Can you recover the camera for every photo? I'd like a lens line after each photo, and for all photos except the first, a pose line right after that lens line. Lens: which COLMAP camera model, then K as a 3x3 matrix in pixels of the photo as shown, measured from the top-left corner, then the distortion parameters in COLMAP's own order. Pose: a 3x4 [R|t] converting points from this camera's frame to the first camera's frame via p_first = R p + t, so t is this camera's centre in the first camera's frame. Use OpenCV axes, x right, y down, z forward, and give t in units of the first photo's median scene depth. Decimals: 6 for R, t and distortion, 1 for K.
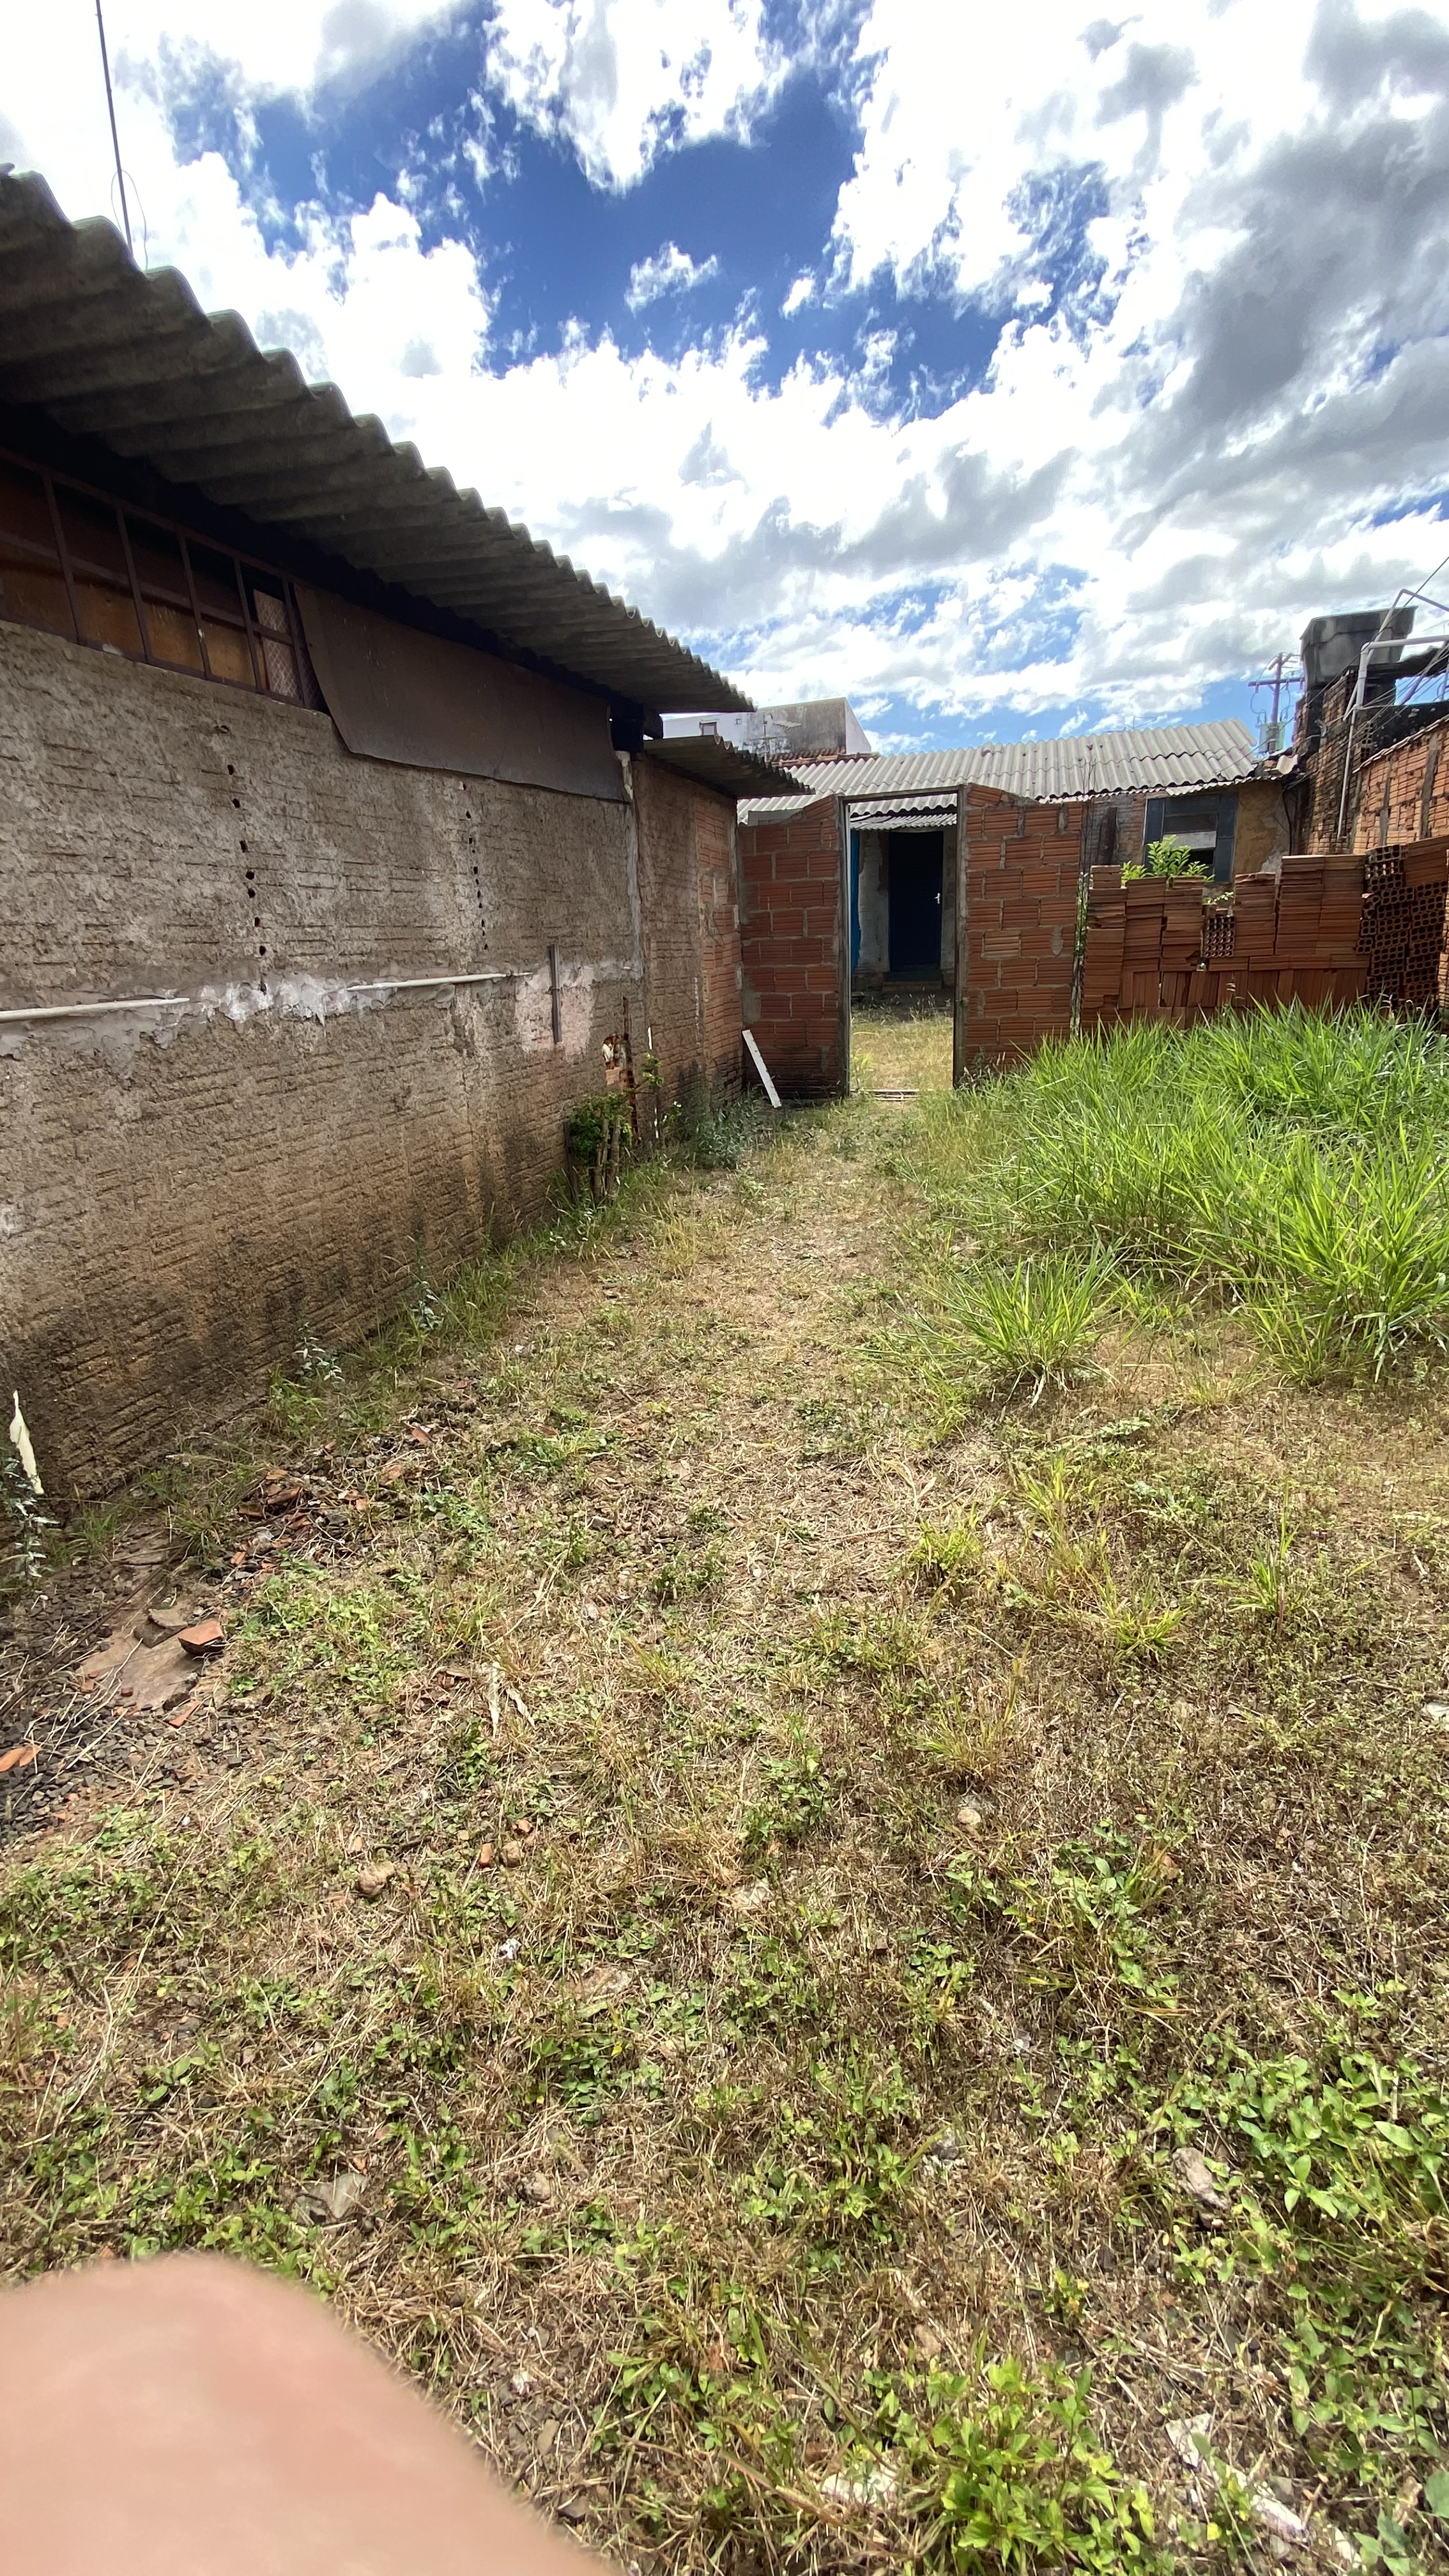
lens RADIAL K [[1031.9, 0, 716.4], [0, 1031.9, 1287.7], [0, 0, 1]] dist [0.015079, -0.000158]
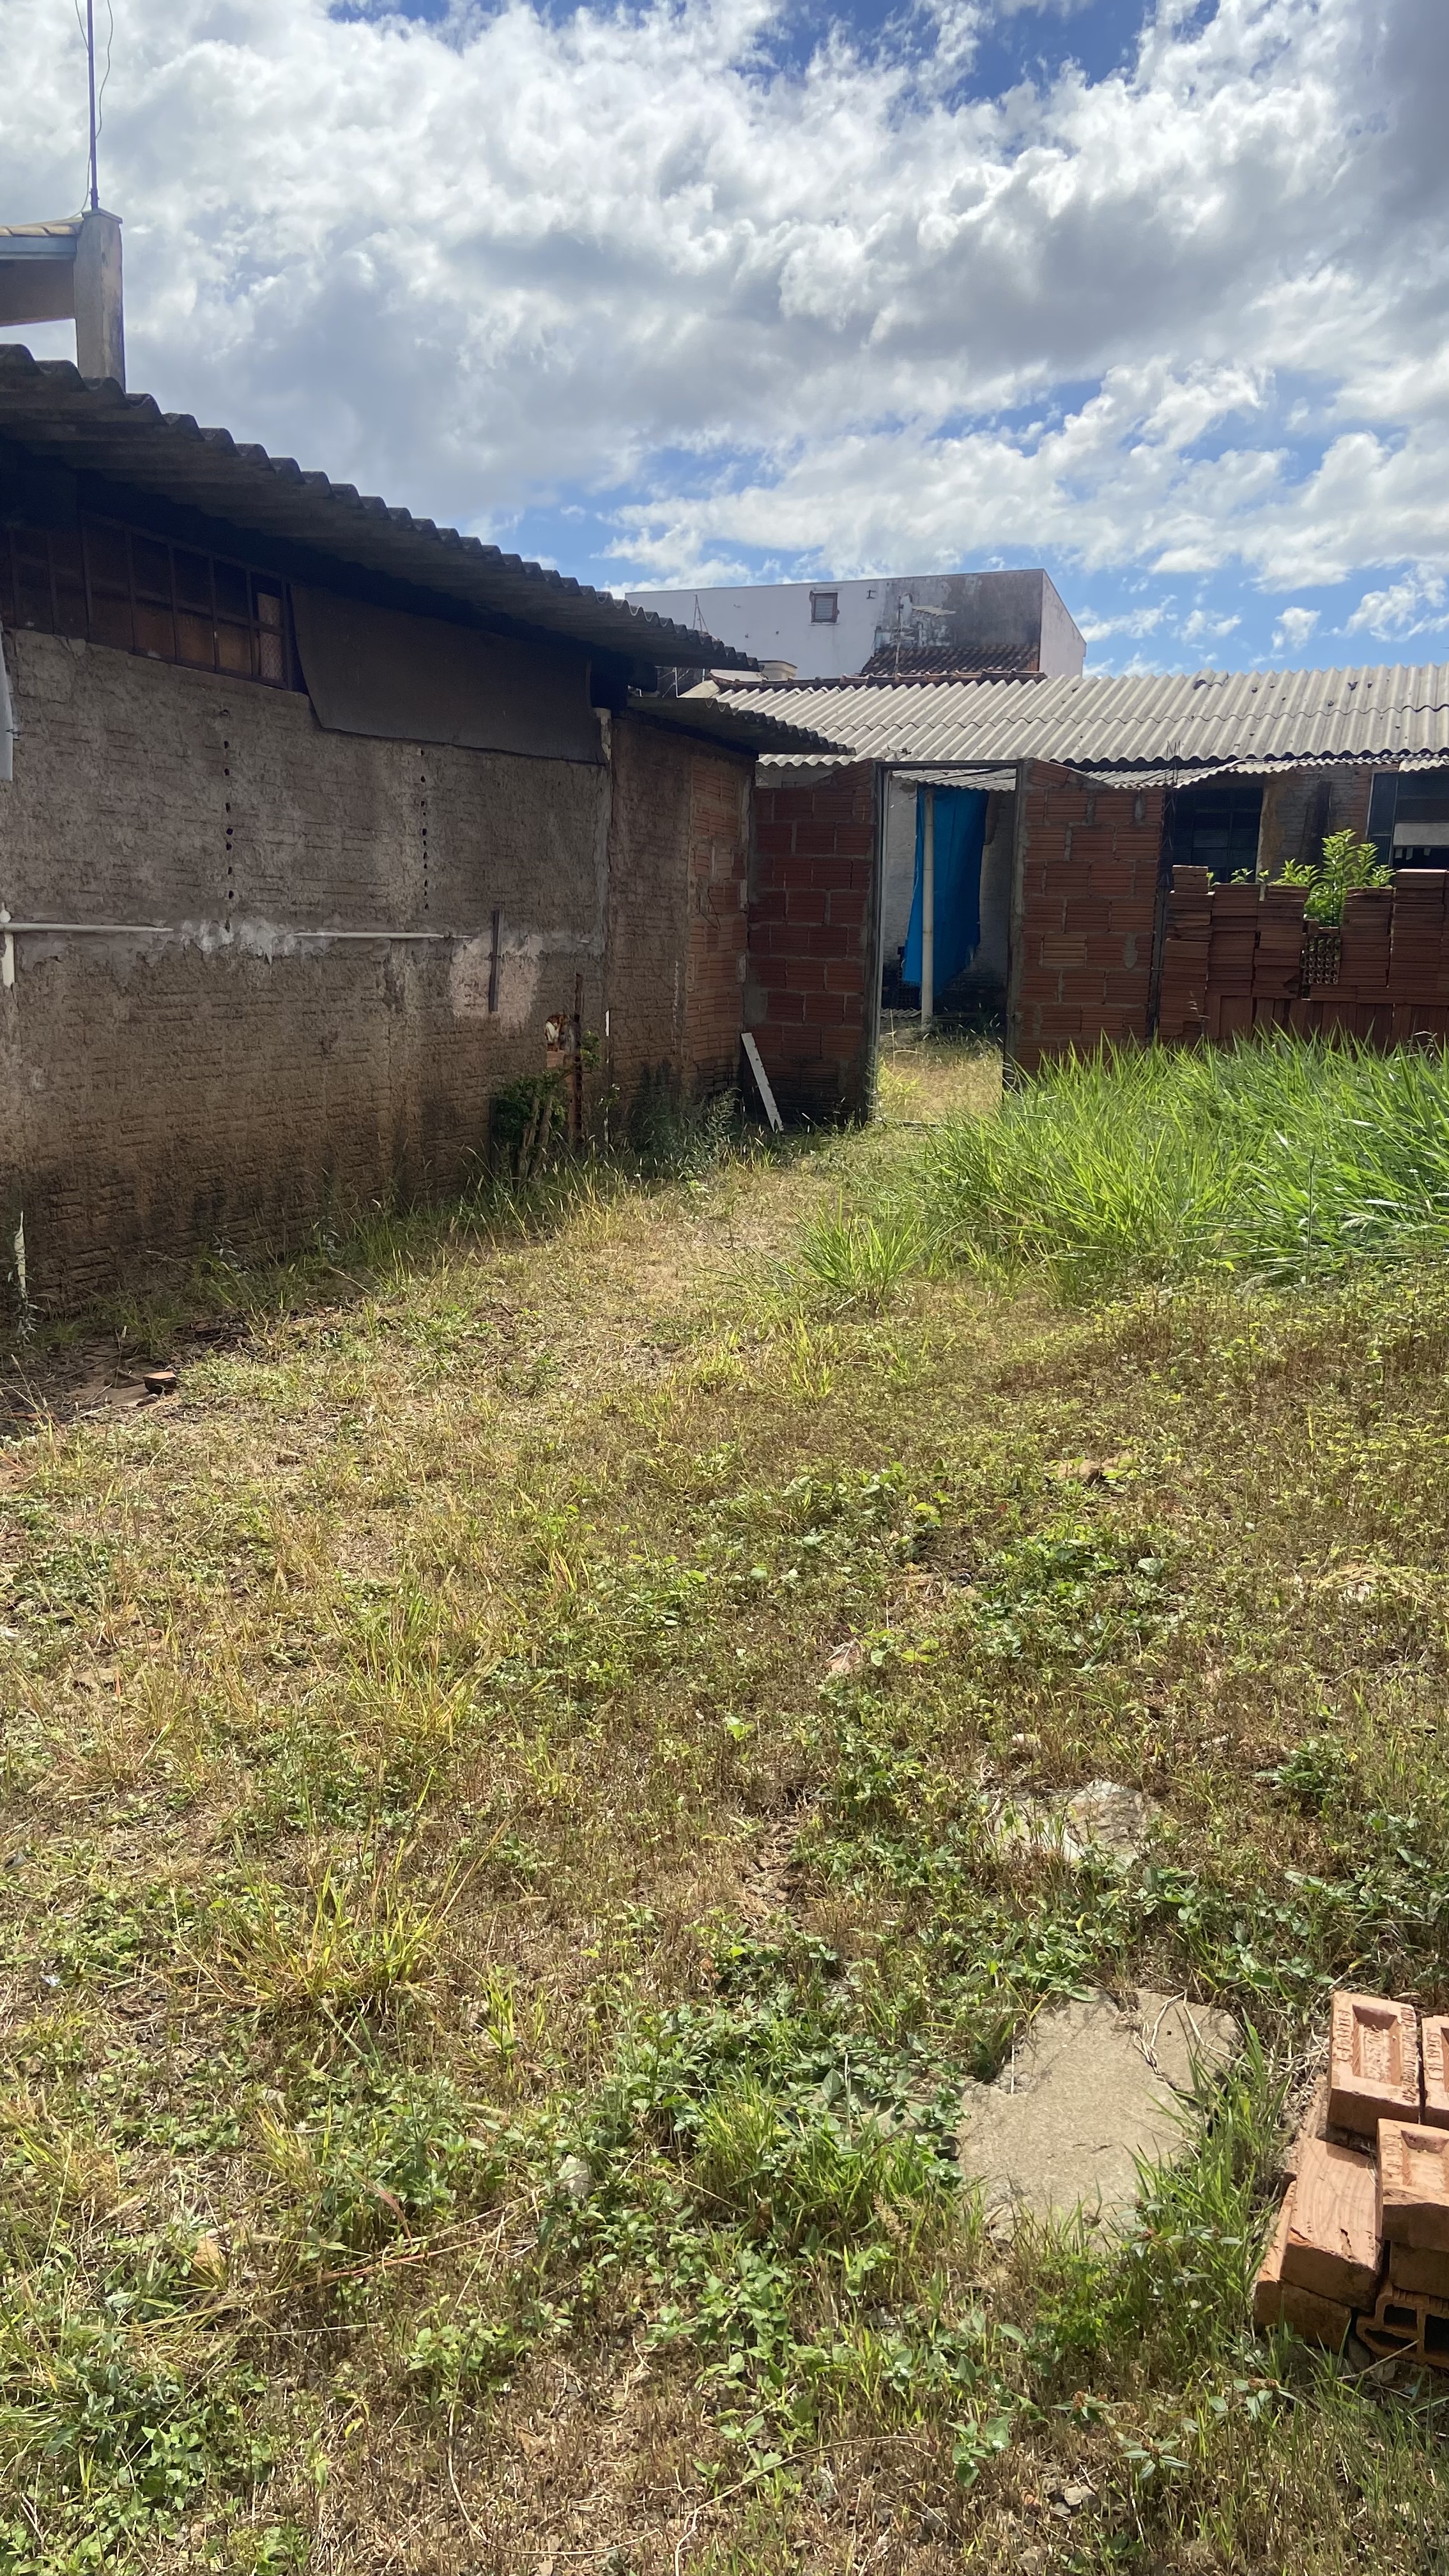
lens RADIAL K [[1939.2, 0, 724.5], [0, 1939.2, 1288.0], [0, 0, 1]] dist [0.107884, -0.155812]
pose [[0.995240, 0.083554, -0.050151, 0.190733], [-0.089654, 0.986753, -0.135203, 0.265266], [0.038190, 0.139055, 0.989548, -0.809733]]
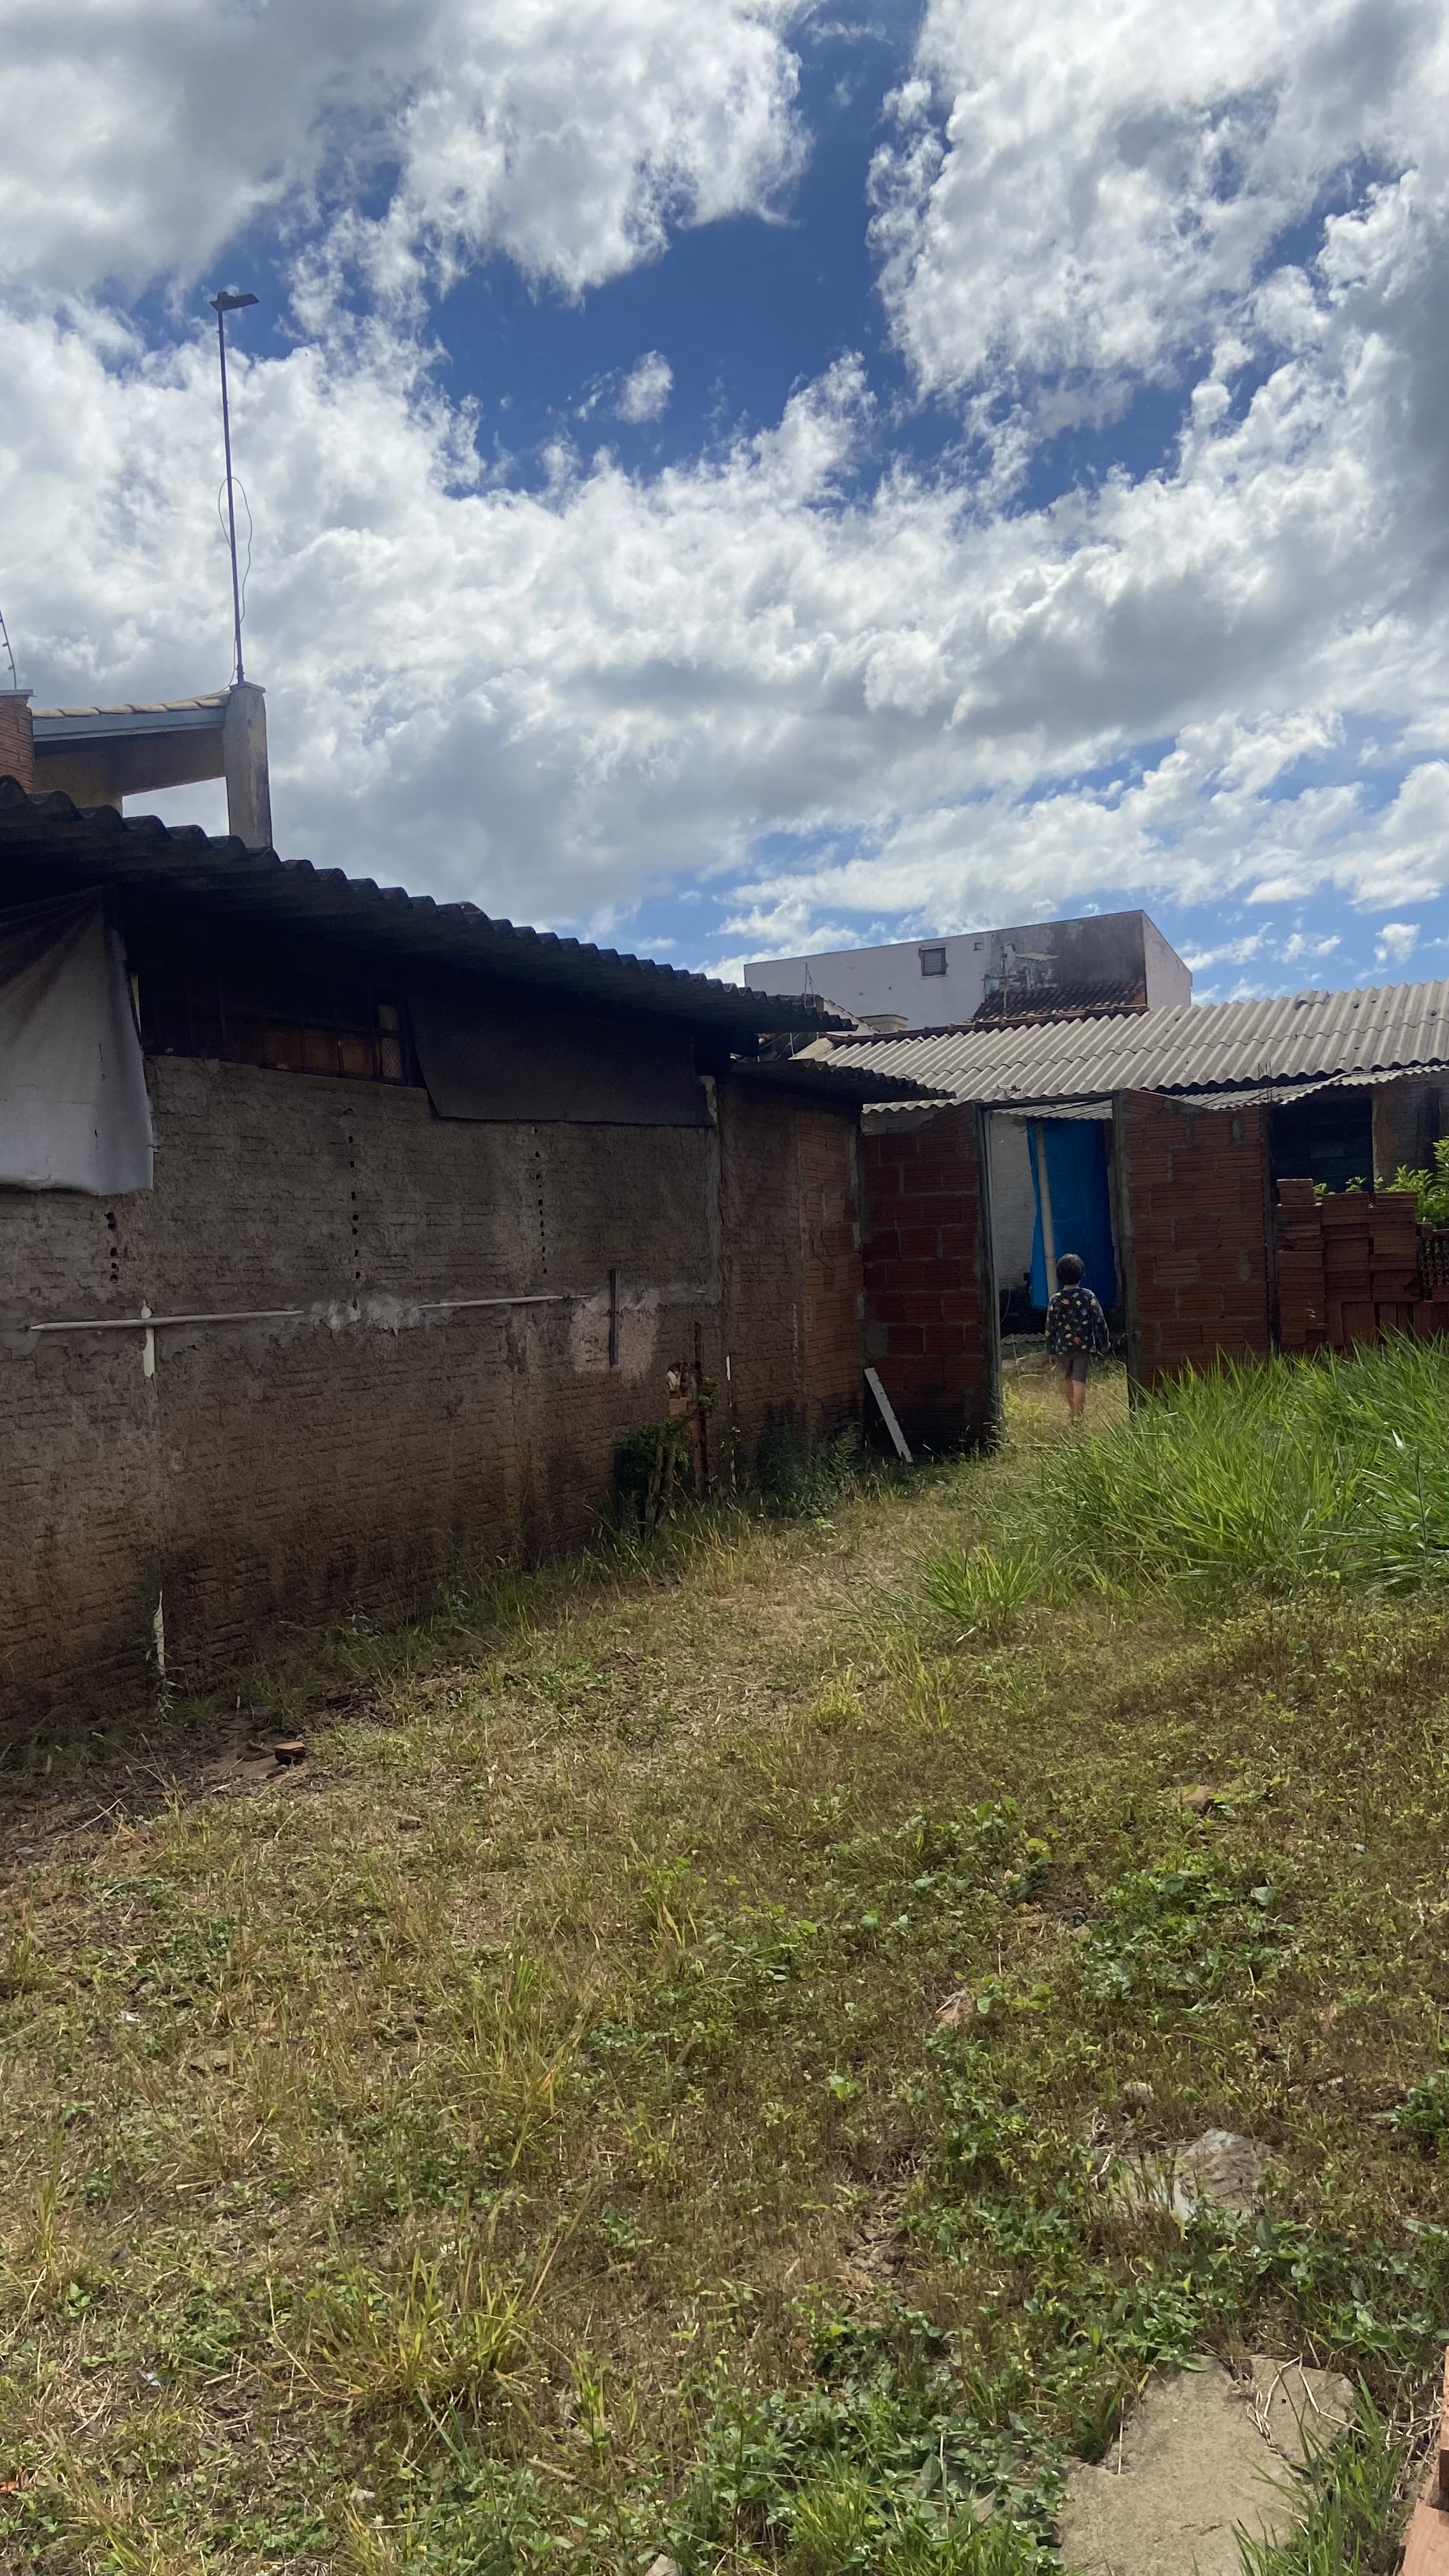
lens RADIAL K [[1939.2, 0, 724.5], [0, 1939.2, 1288.0], [0, 0, 1]] dist [0.107884, -0.155812]
pose [[0.990549, 0.004699, -0.137075, 0.229630], [-0.045724, 0.953557, -0.297721, 0.266136], [0.129310, 0.301175, 0.944761, -0.836543]]
